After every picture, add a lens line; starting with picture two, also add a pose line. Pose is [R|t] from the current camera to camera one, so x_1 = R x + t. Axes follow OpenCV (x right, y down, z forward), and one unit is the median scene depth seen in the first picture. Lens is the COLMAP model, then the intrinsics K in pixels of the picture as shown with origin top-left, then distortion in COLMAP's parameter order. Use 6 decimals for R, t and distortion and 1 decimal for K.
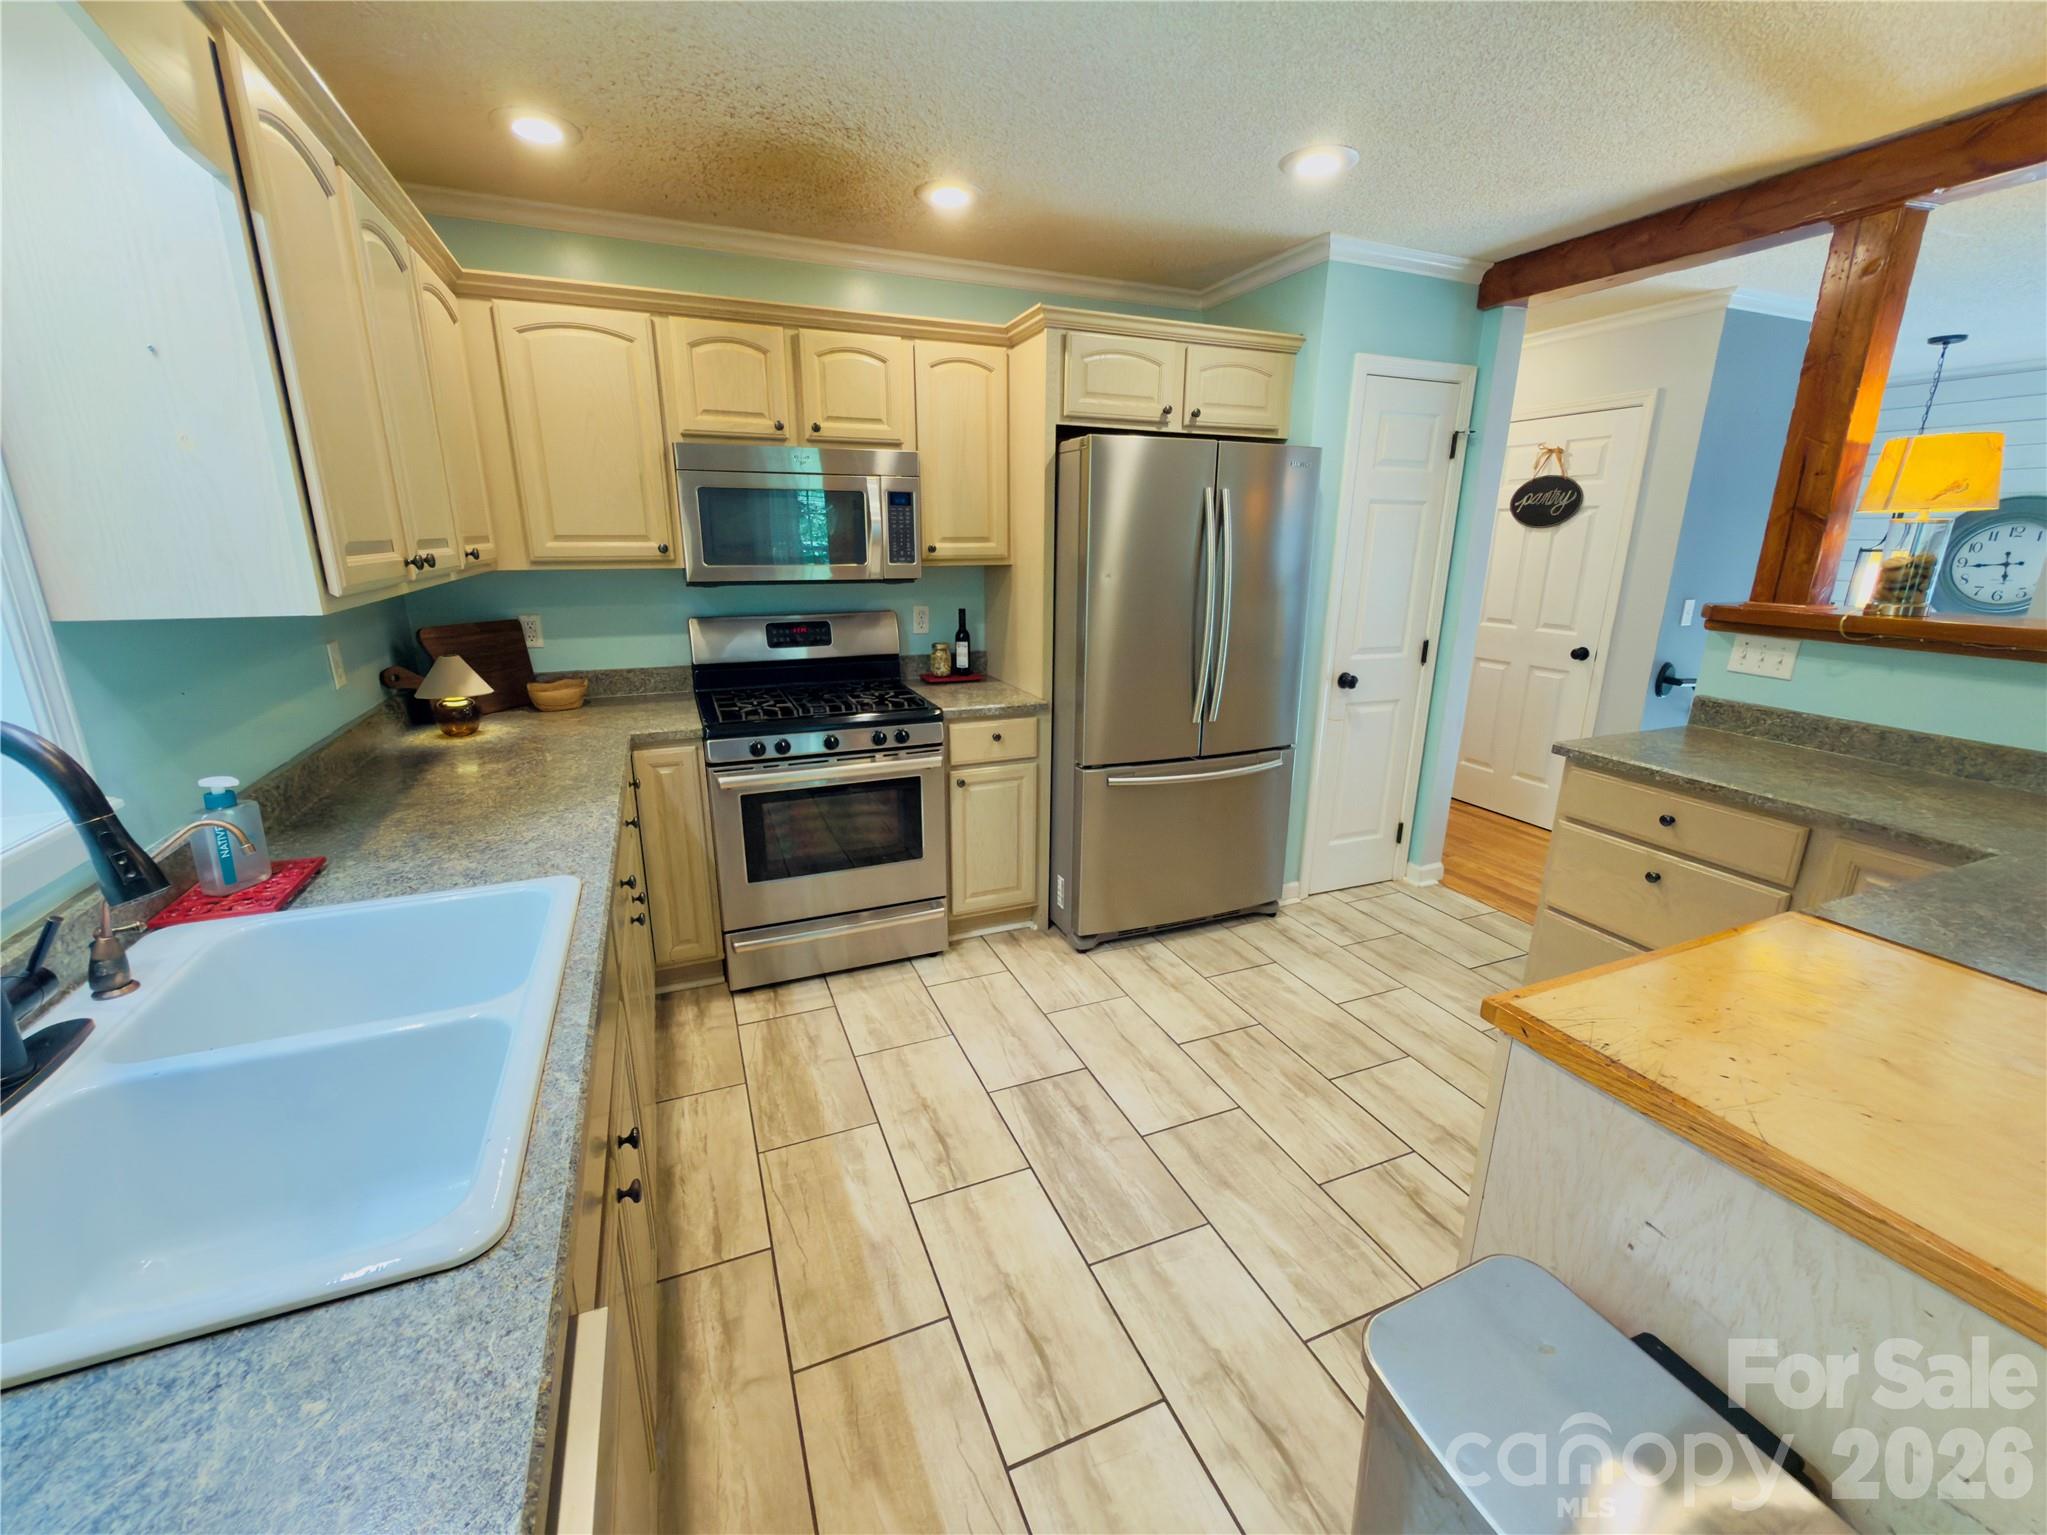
lens RADIAL K [[840.5, 0, 1023.5], [0, 840.5, 767.5], [0, 0, 1]] dist [-0.002585, -0.000424]
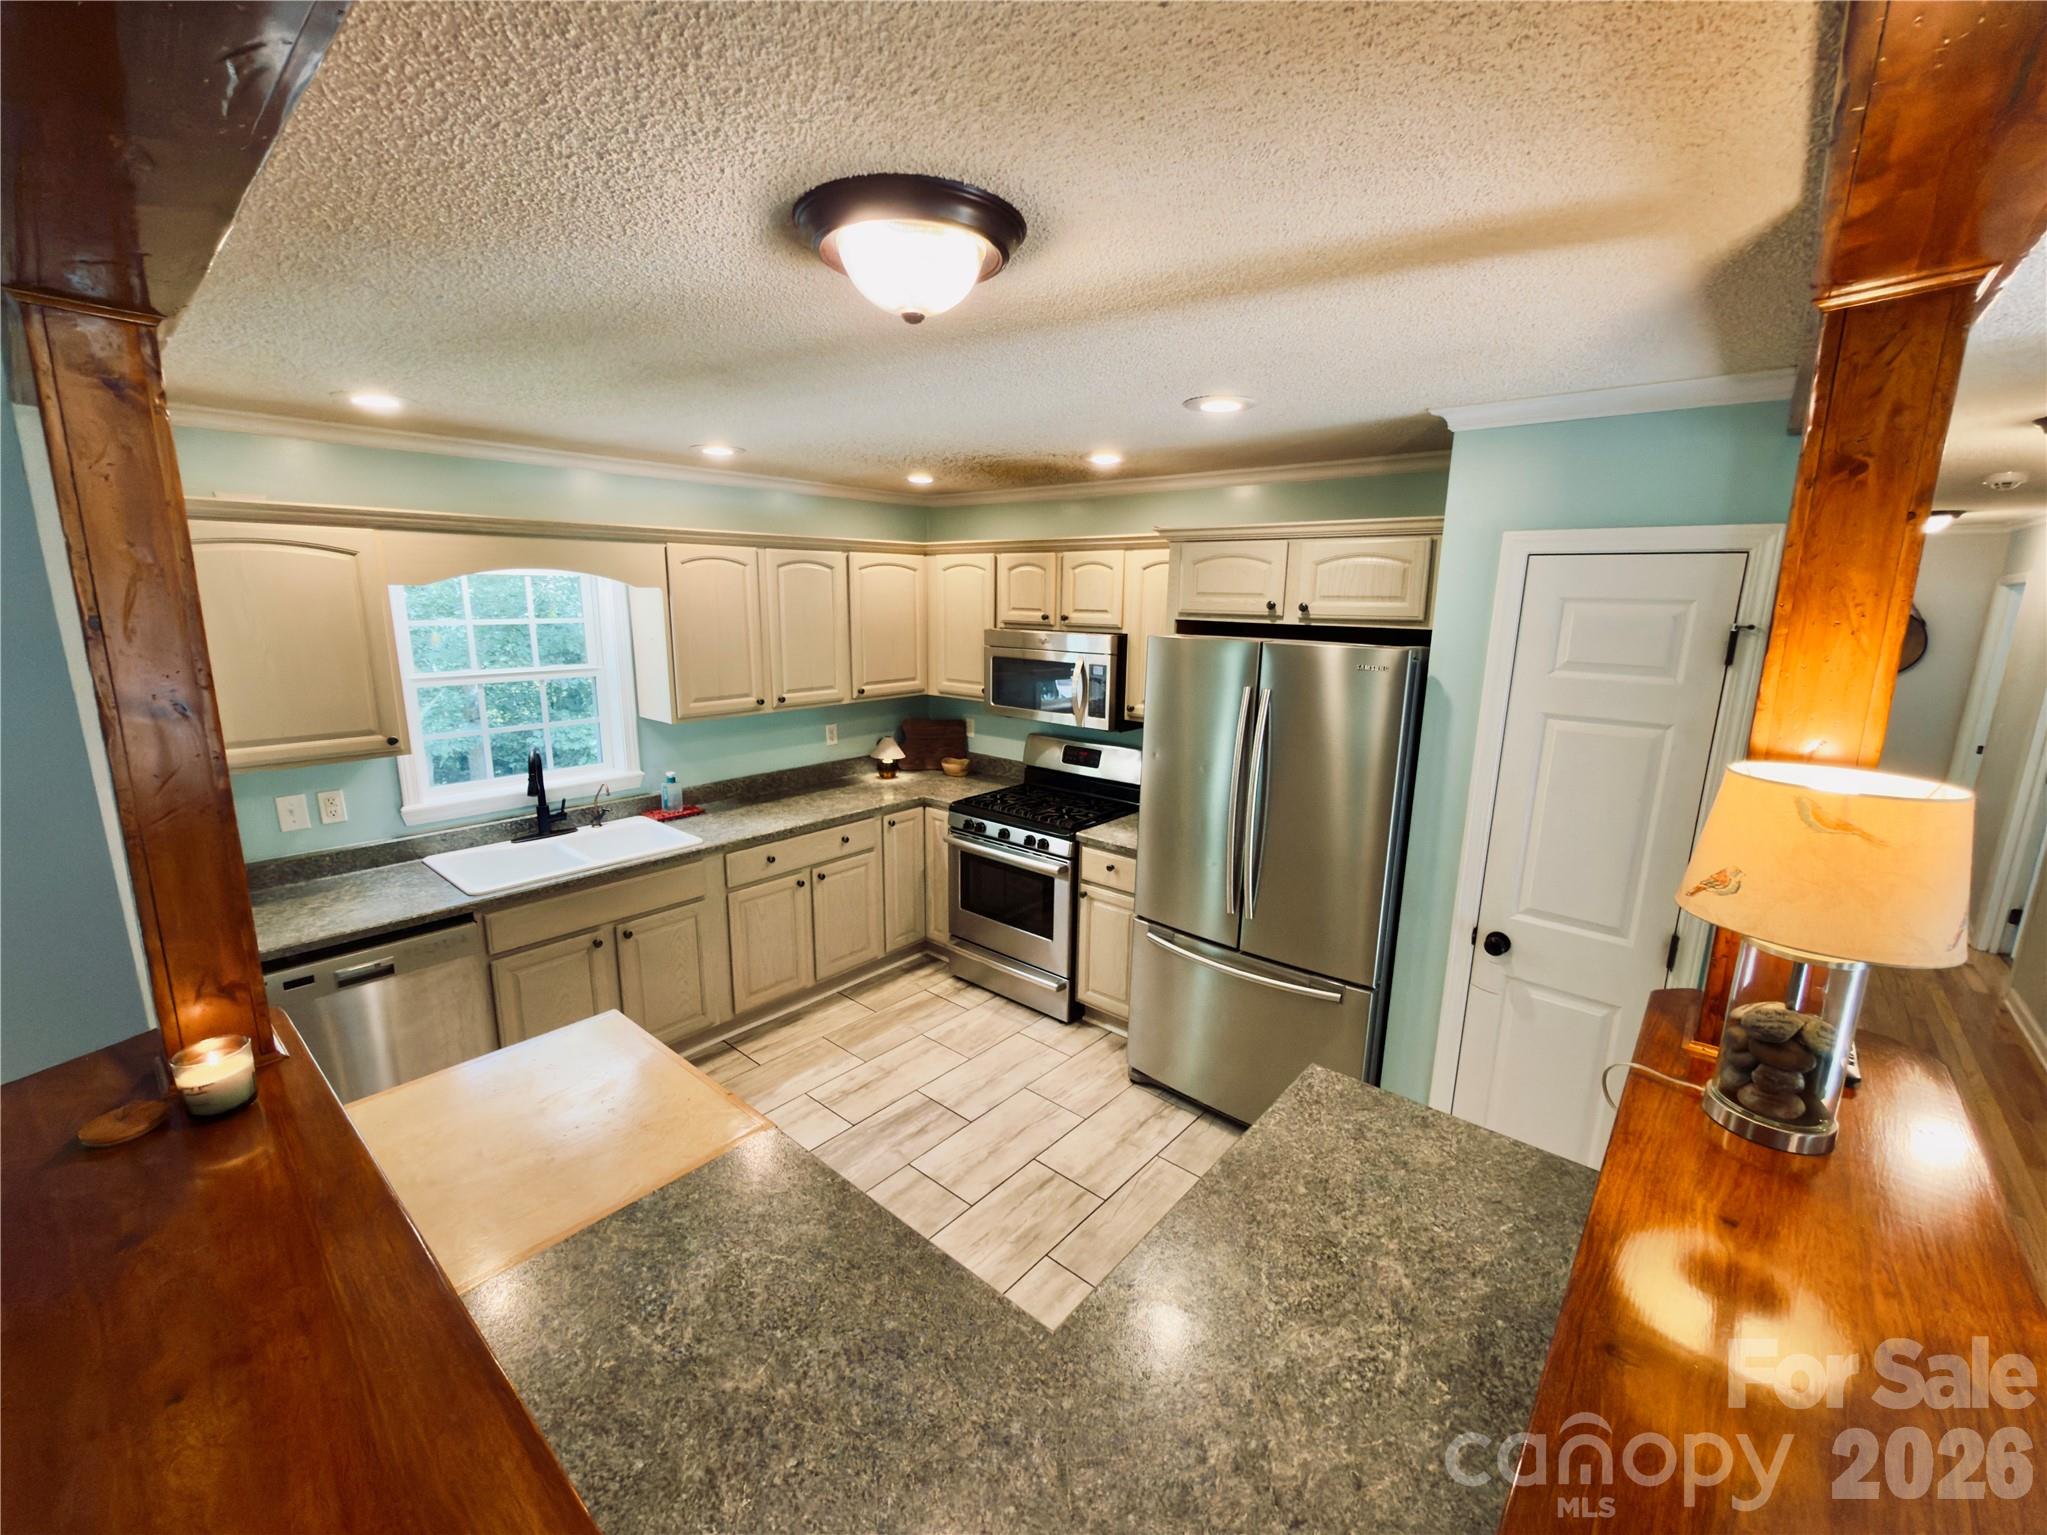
lens RADIAL K [[840.5, 0, 1023.5], [0, 840.5, 767.5], [0, 0, 1]] dist [-0.002585, -0.000424]
pose [[0.446108, 0.183942, -0.875873, 0.989185], [-0.250094, 0.965286, 0.075339, -0.246580], [0.859326, 0.185442, 0.476624, 0.308494]]
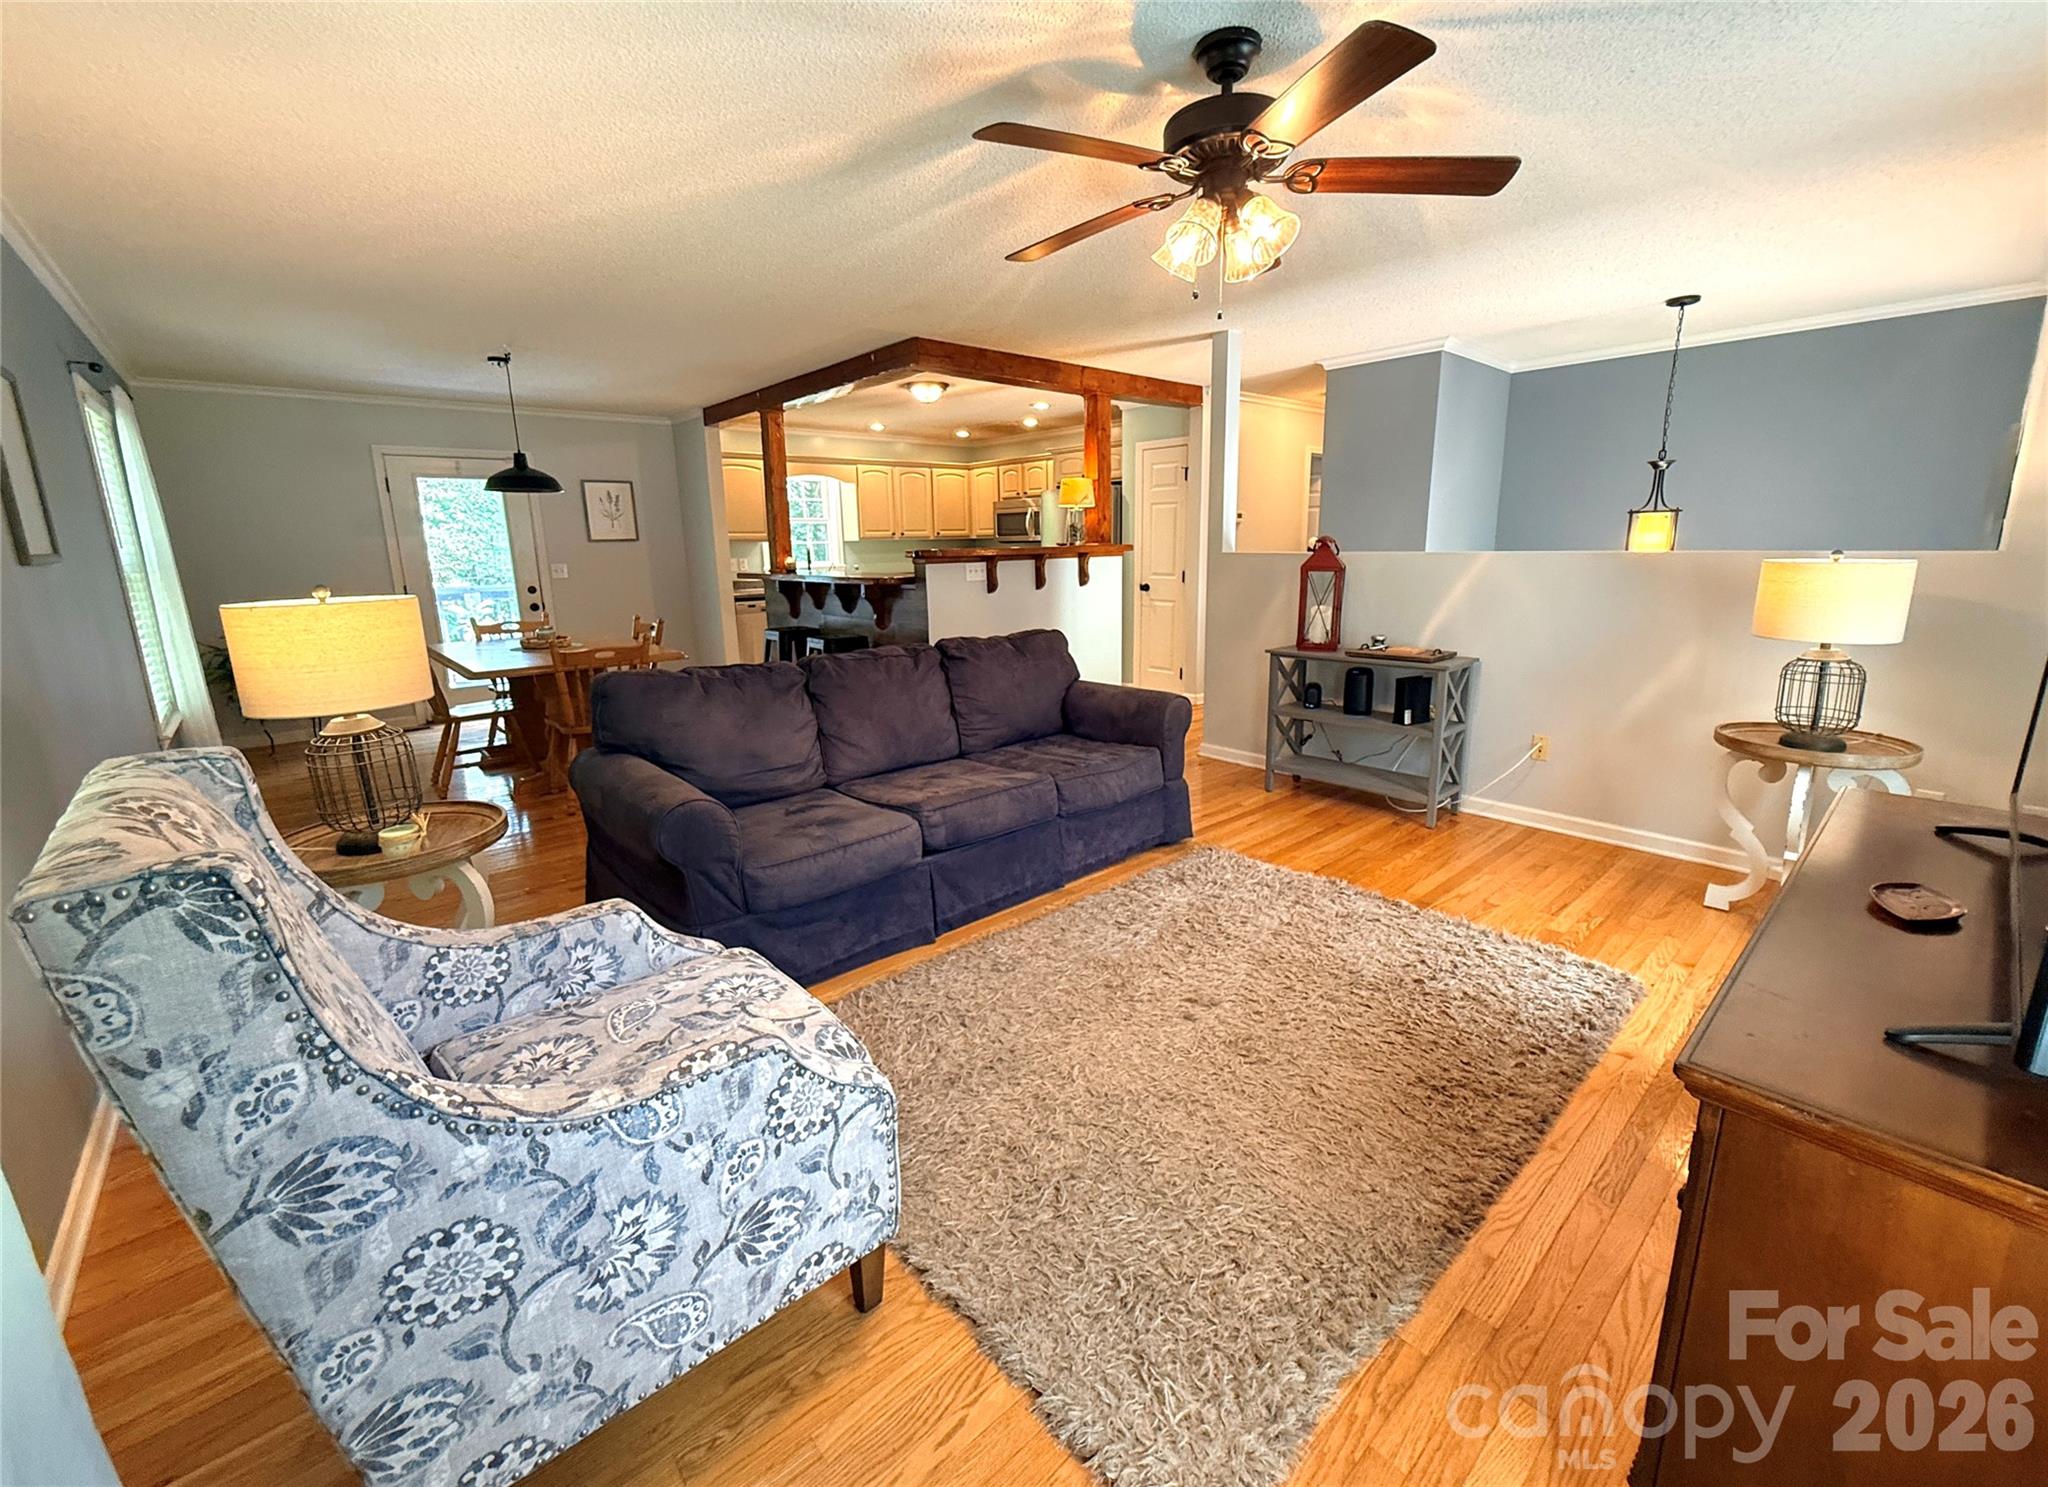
lens RADIAL K [[843.8, 0, 1031.6], [0, 843.8, 729.1], [0, 0, 1]] dist [-0.000106, -0.000233]
pose [[0.326362, 0.195921, -0.924718, 2.828828], [-0.235404, 0.964307, 0.121228, 0.061039], [0.915463, 0.178118, 0.360834, 0.033704]]
